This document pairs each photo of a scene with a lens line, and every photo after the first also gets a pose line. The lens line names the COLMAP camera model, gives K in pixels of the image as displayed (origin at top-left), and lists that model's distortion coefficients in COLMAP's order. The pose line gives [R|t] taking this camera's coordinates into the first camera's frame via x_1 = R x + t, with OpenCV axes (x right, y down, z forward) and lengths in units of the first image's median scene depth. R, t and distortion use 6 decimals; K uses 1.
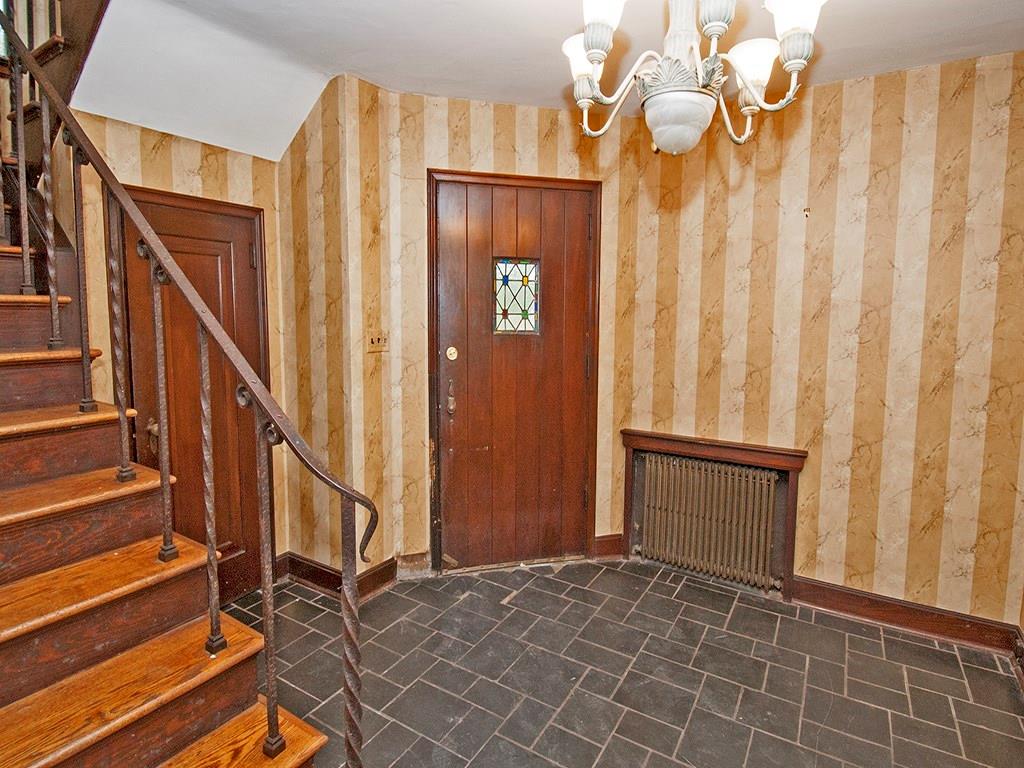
lens RADIAL K [[546.1, 0, 515.3], [0, 546.1, 381.7], [0, 0, 1]] dist [-0.005396, -0.001174]
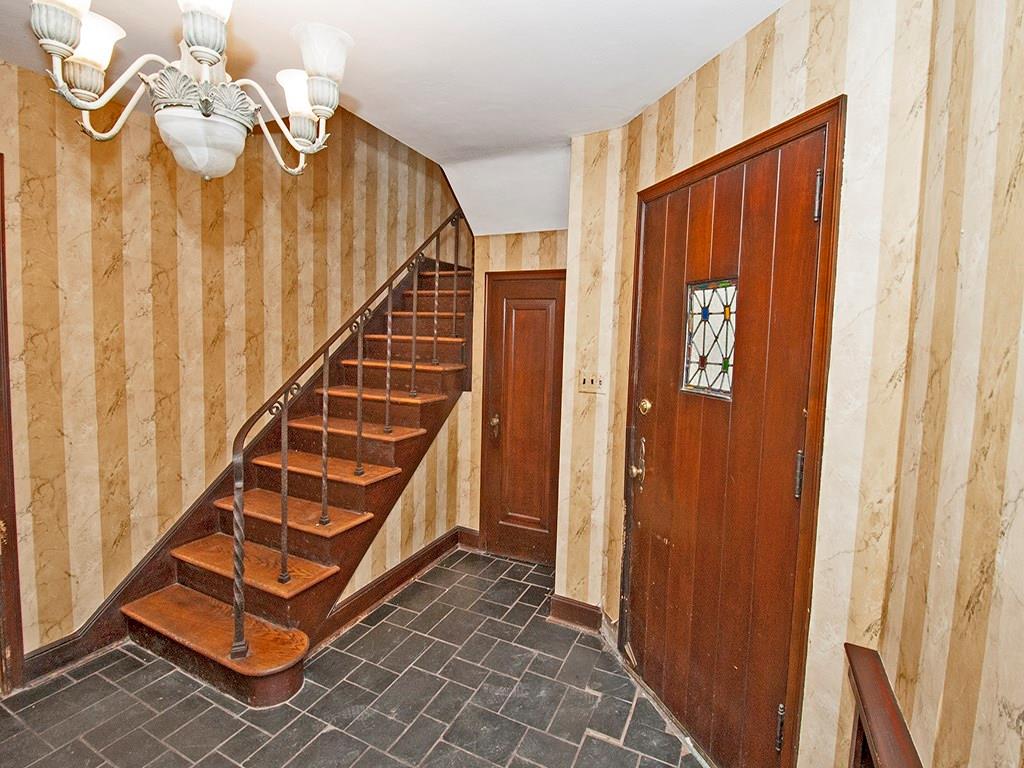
lens RADIAL K [[466.8, 0, 516.1], [0, 466.8, 382.6], [0, 0, 1]] dist [-0.004519, -0.002697]
pose [[0.098431, 0.086518, -0.991376, 0.571057], [-0.160528, 0.984547, 0.069983, -0.108408], [0.982111, 0.152255, 0.110799, 0.745030]]
